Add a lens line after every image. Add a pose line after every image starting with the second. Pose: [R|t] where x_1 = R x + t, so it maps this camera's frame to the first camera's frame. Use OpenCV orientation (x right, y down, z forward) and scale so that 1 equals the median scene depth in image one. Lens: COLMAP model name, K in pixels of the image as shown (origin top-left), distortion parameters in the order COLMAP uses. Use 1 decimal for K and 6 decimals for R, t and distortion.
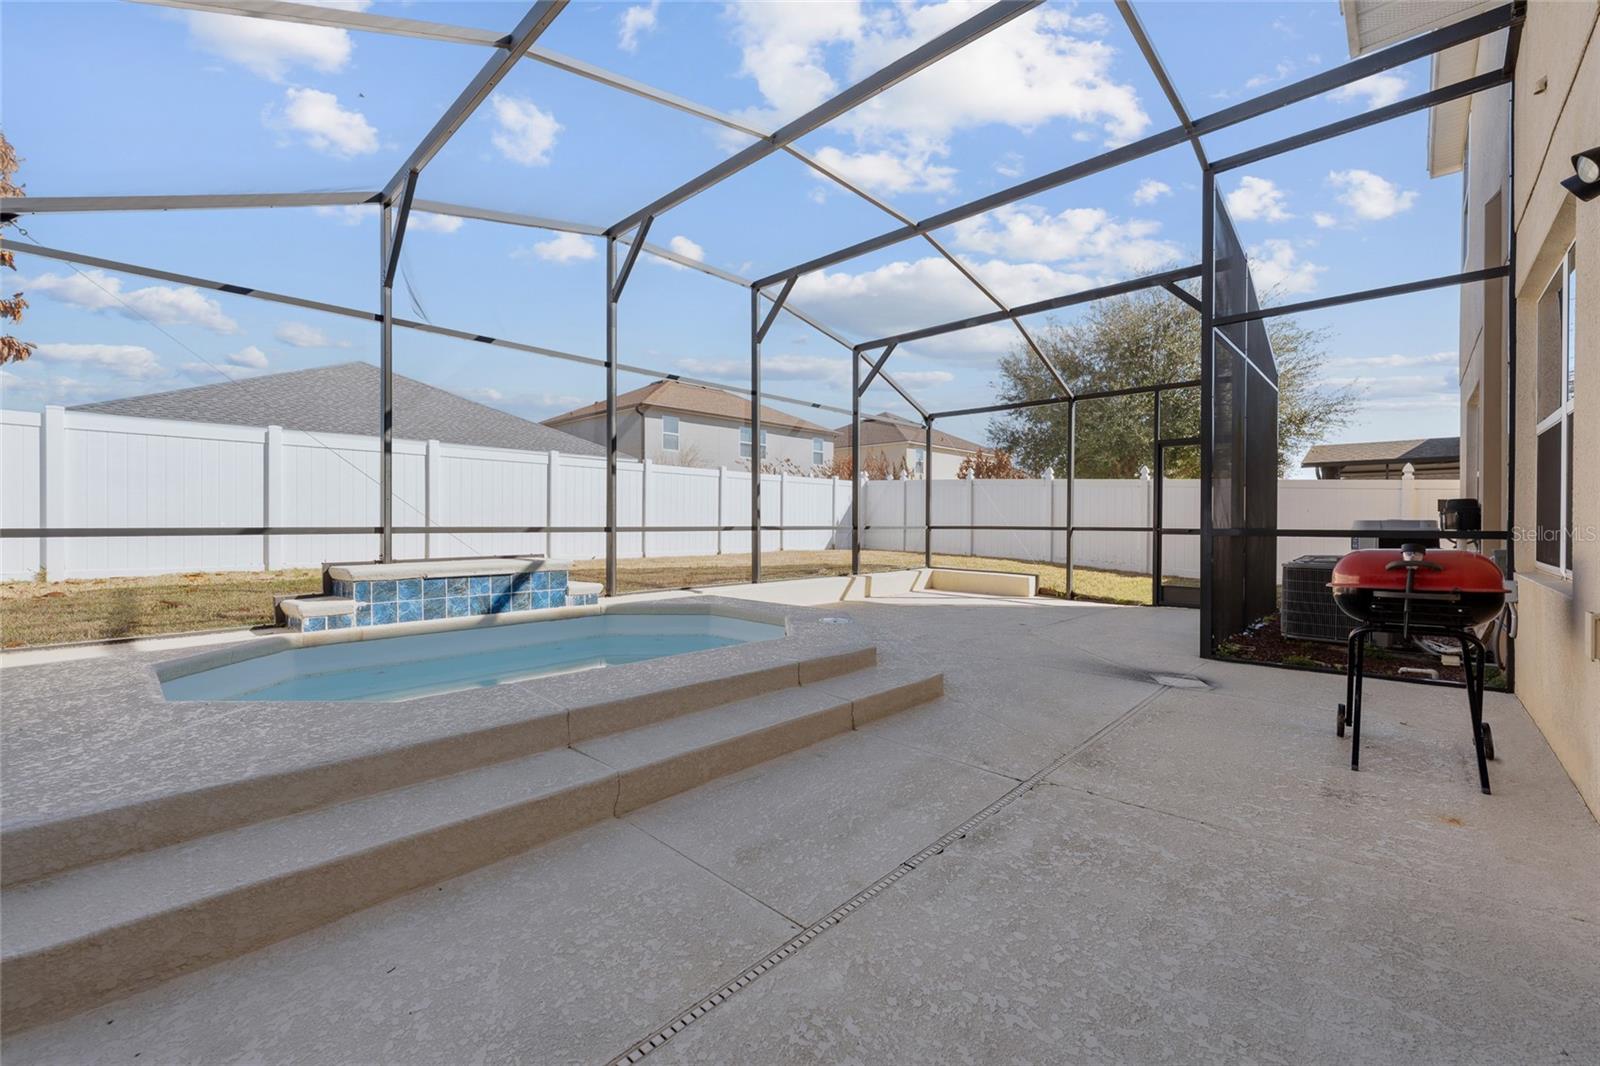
lens RADIAL K [[640.3, 0, 800.0], [0, 640.3, 533.0], [0, 0, 1]] dist [0.000323, 0.000086]
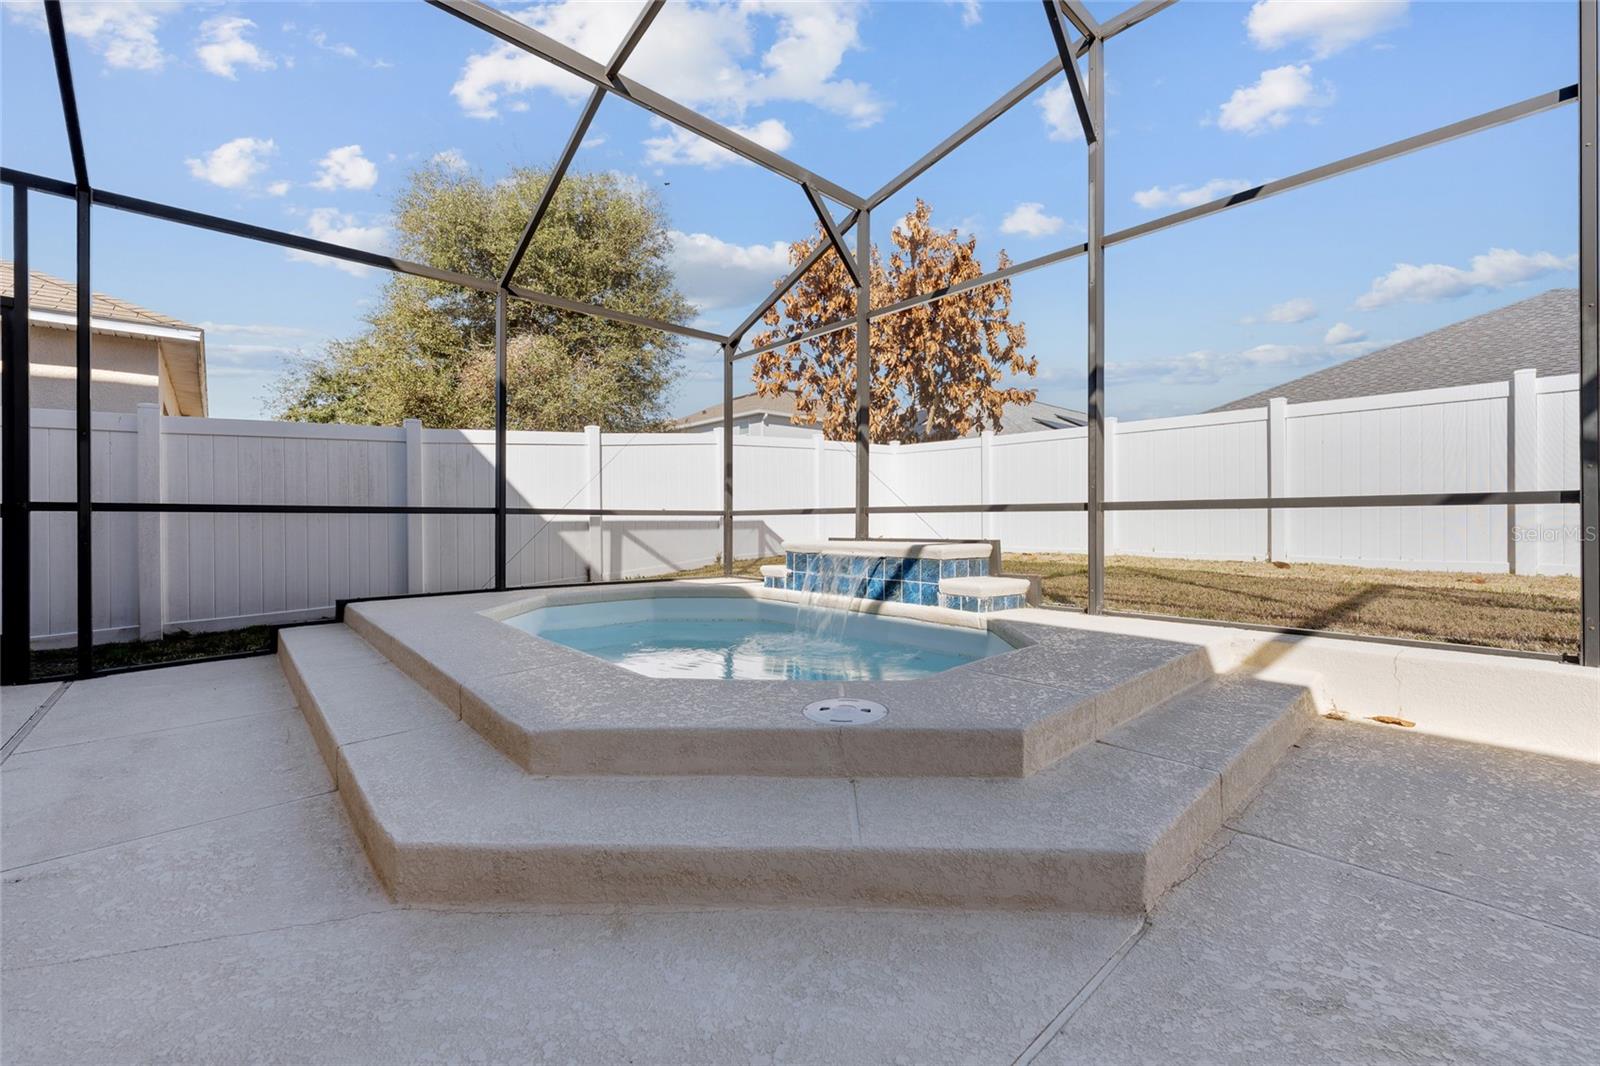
lens RADIAL K [[642.6, 0, 799.8], [0, 642.6, 511.9], [0, 0, 1]] dist [0.000808, 0.000172]
pose [[-0.070977, 0.006961, -0.997454, 0.445273], [0.007903, 0.999948, 0.006416, -0.008373], [0.997447, -0.007427, -0.071028, 0.916560]]
